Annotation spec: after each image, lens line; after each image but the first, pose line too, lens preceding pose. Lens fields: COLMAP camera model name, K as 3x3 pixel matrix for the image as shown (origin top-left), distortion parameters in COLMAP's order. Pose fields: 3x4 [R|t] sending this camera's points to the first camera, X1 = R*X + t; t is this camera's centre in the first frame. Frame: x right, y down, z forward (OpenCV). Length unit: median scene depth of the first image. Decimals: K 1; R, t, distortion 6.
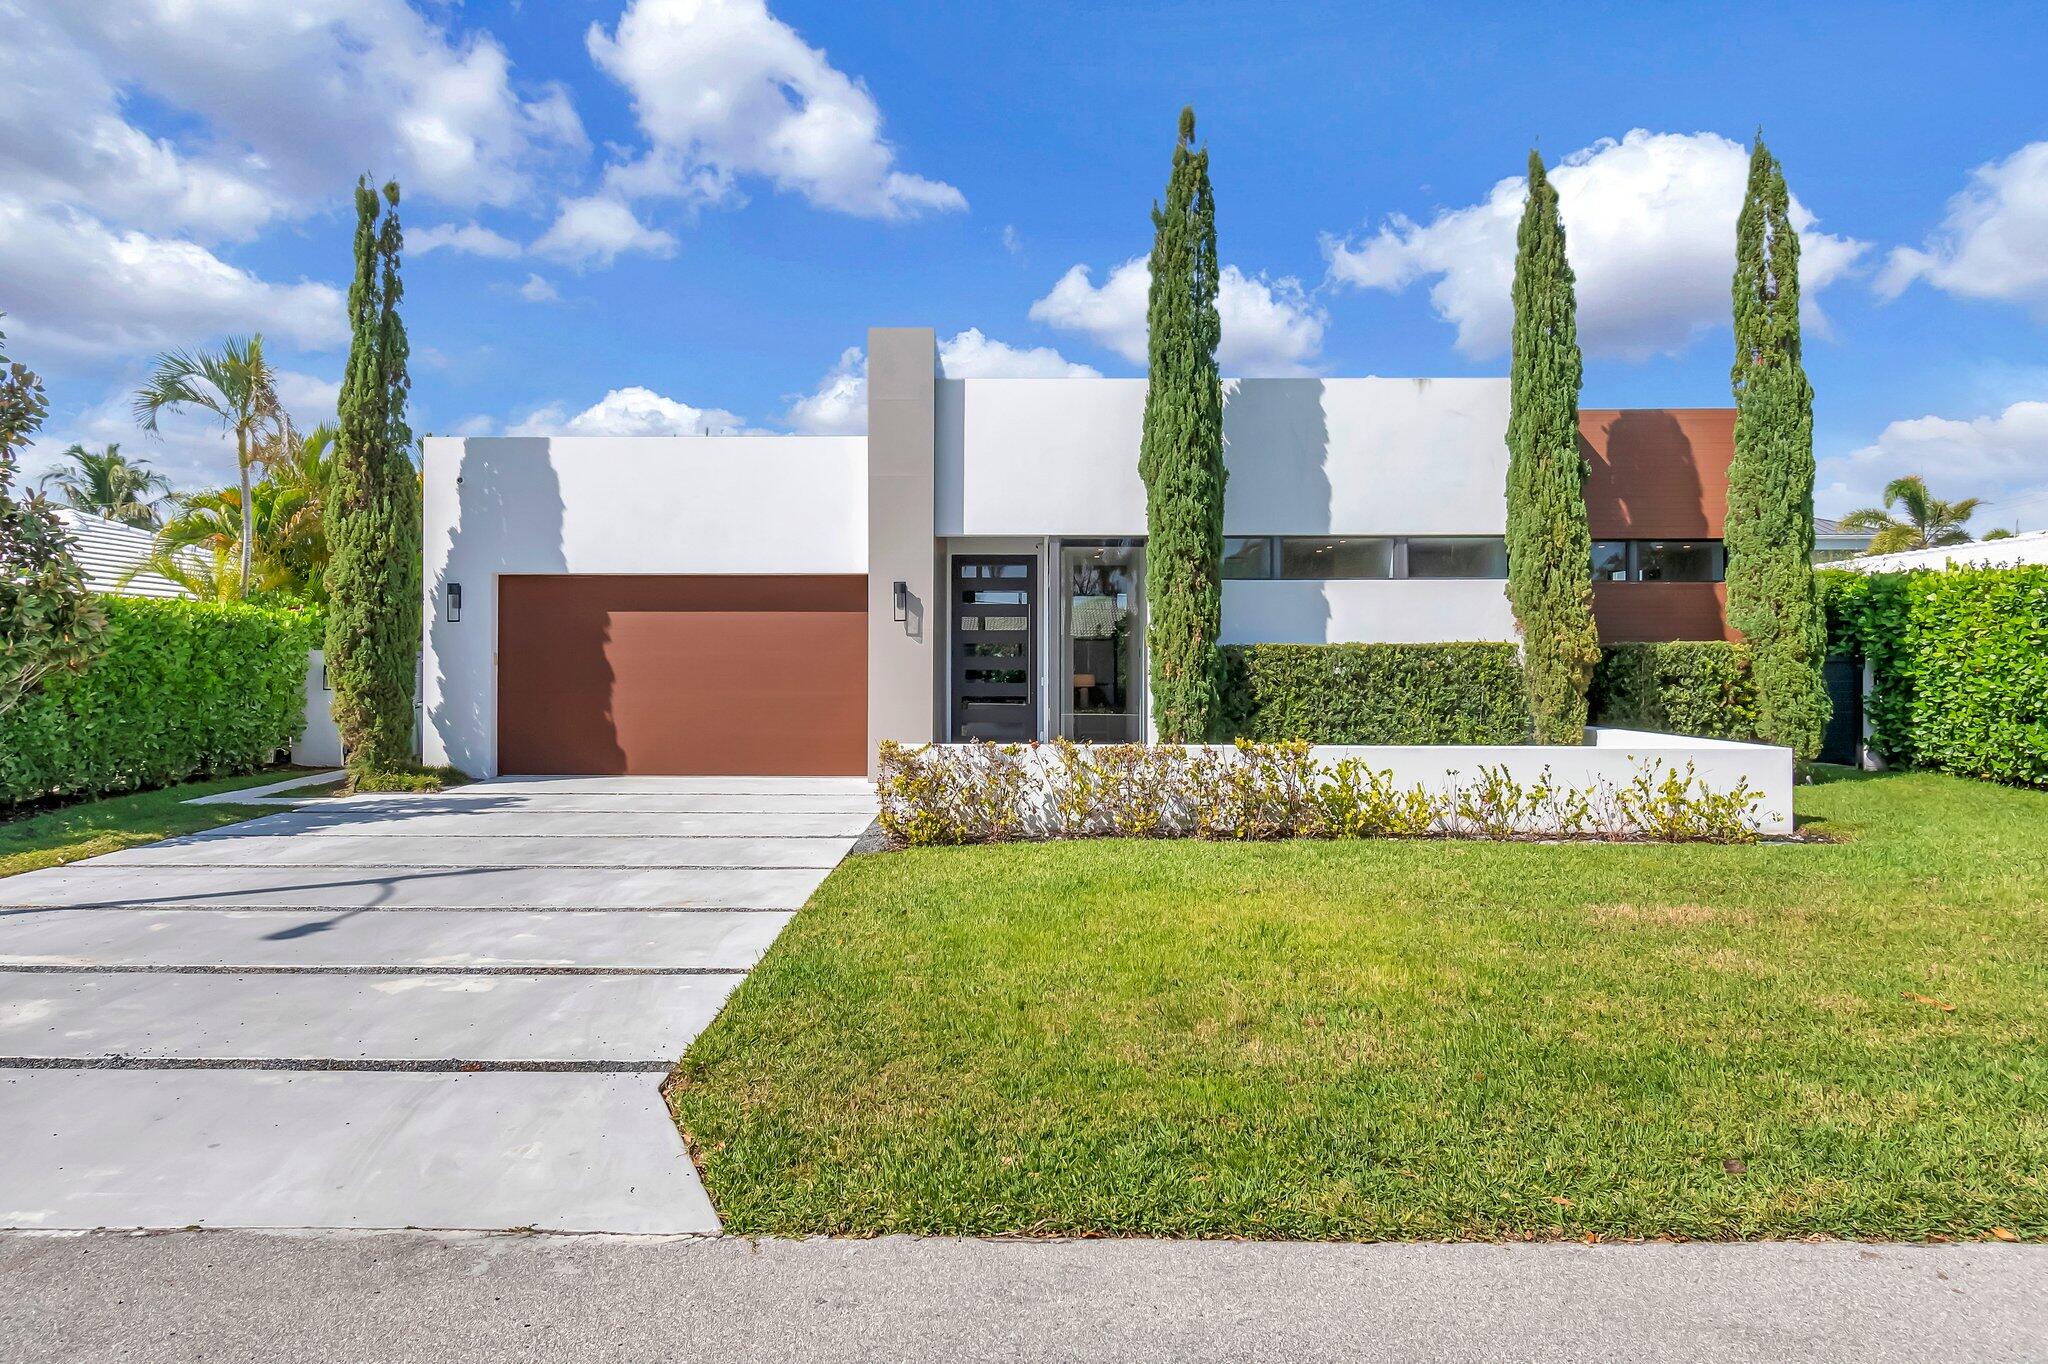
lens RADIAL K [[1190.0, 0, 1008.6], [0, 1190.0, 660.4], [0, 0, 1]] dist [-0.006312, -0.000604]
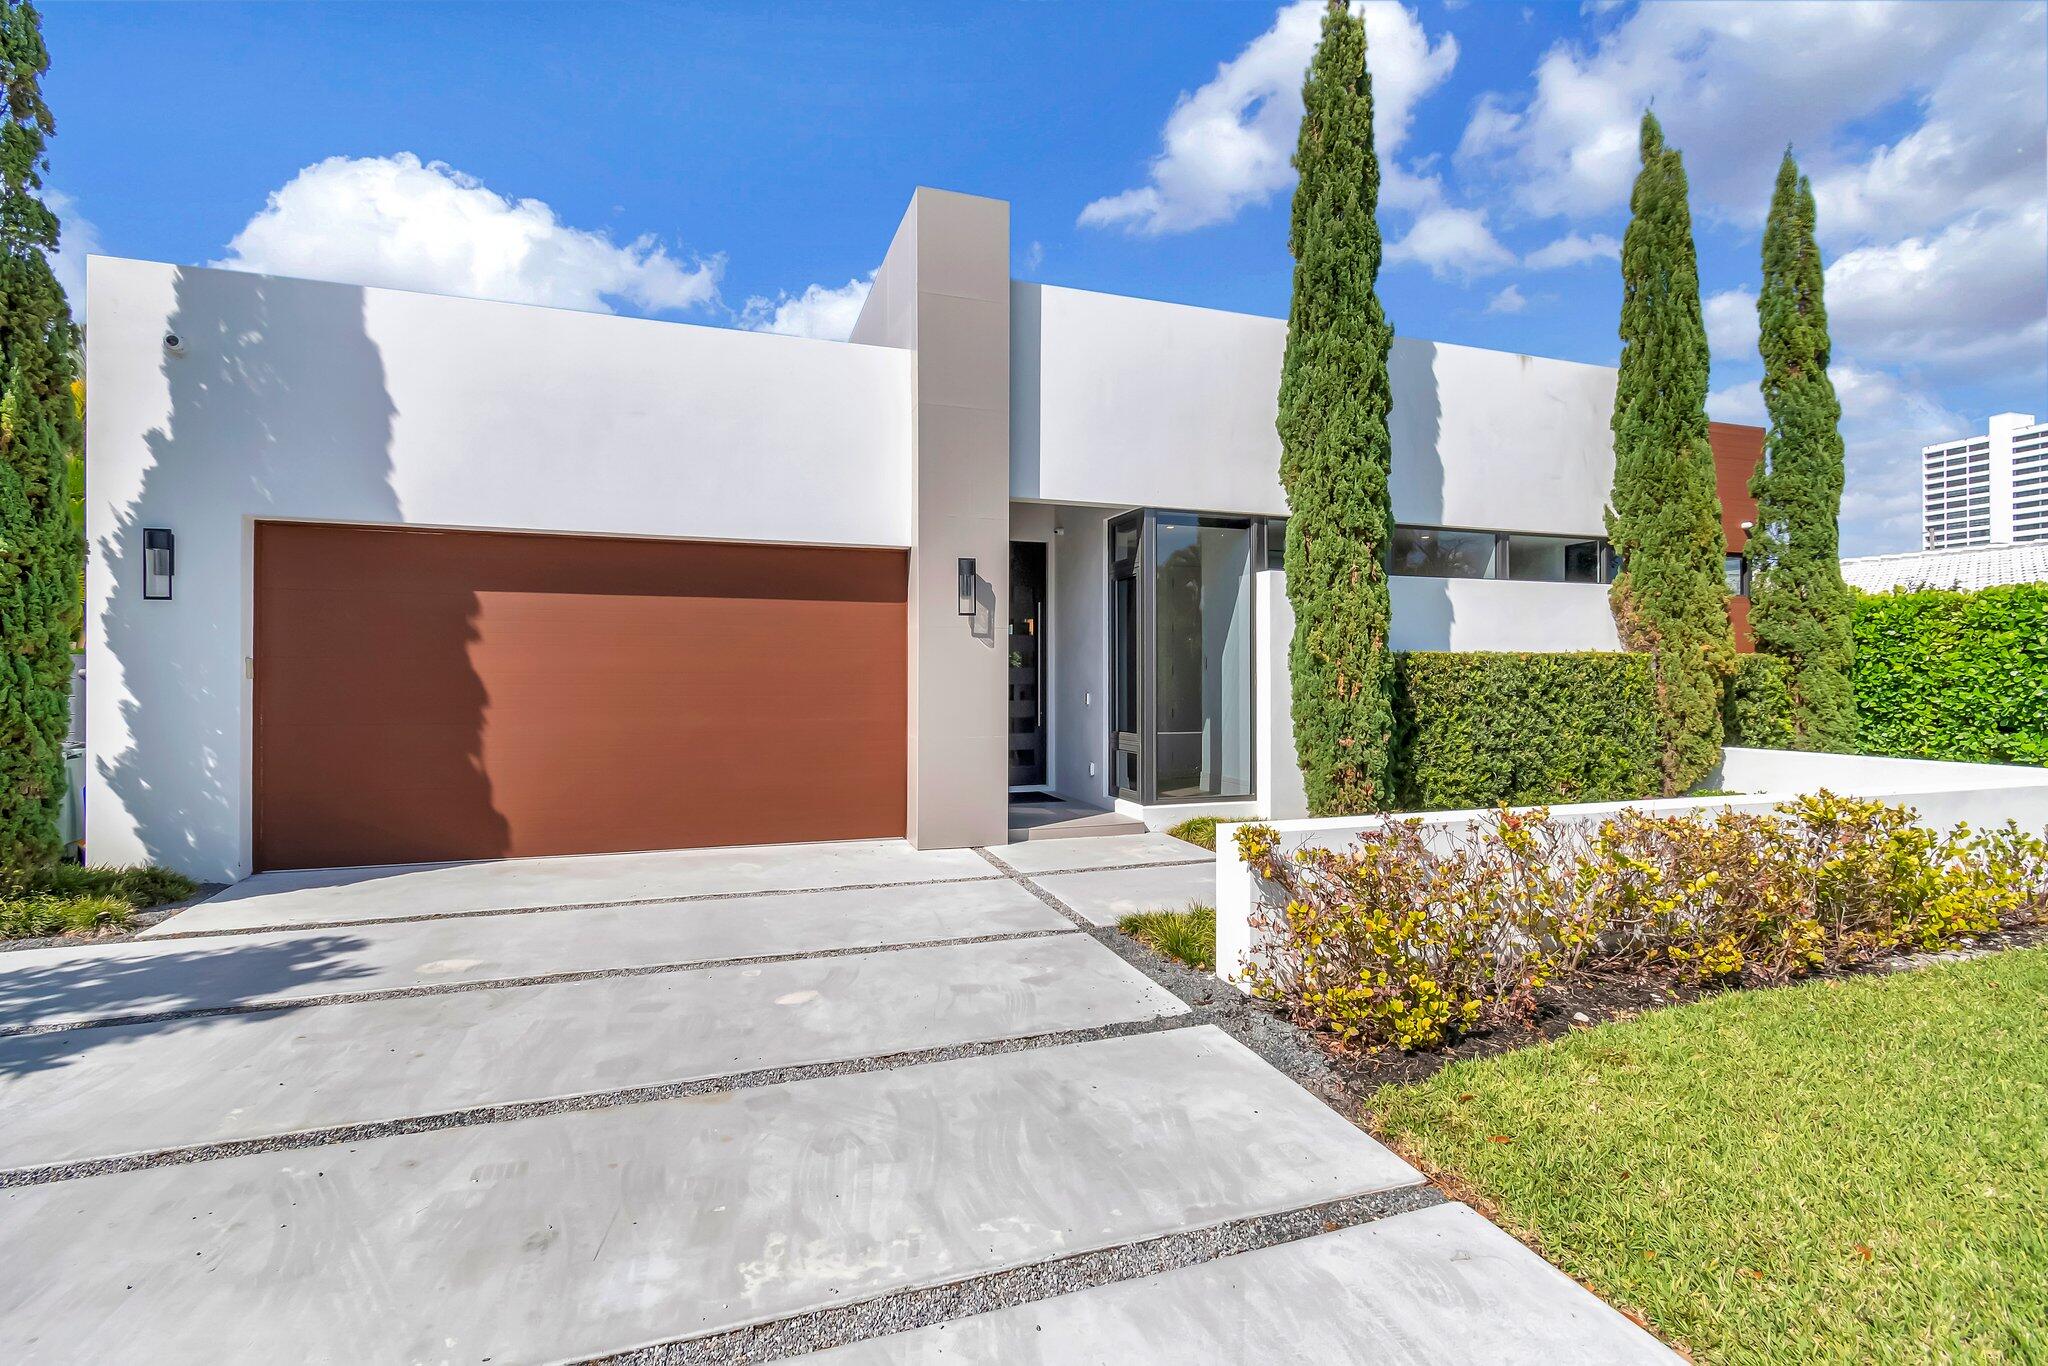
lens RADIAL K [[926.4, 0, 1015.0], [0, 926.4, 678.0], [0, 0, 1]] dist [0.001077, -0.000155]
pose [[0.942235, -0.000646, 0.334953, -0.248739], [-0.001080, 0.999987, 0.004967, 0.000901], [-0.334952, -0.005042, 0.942222, 0.486189]]
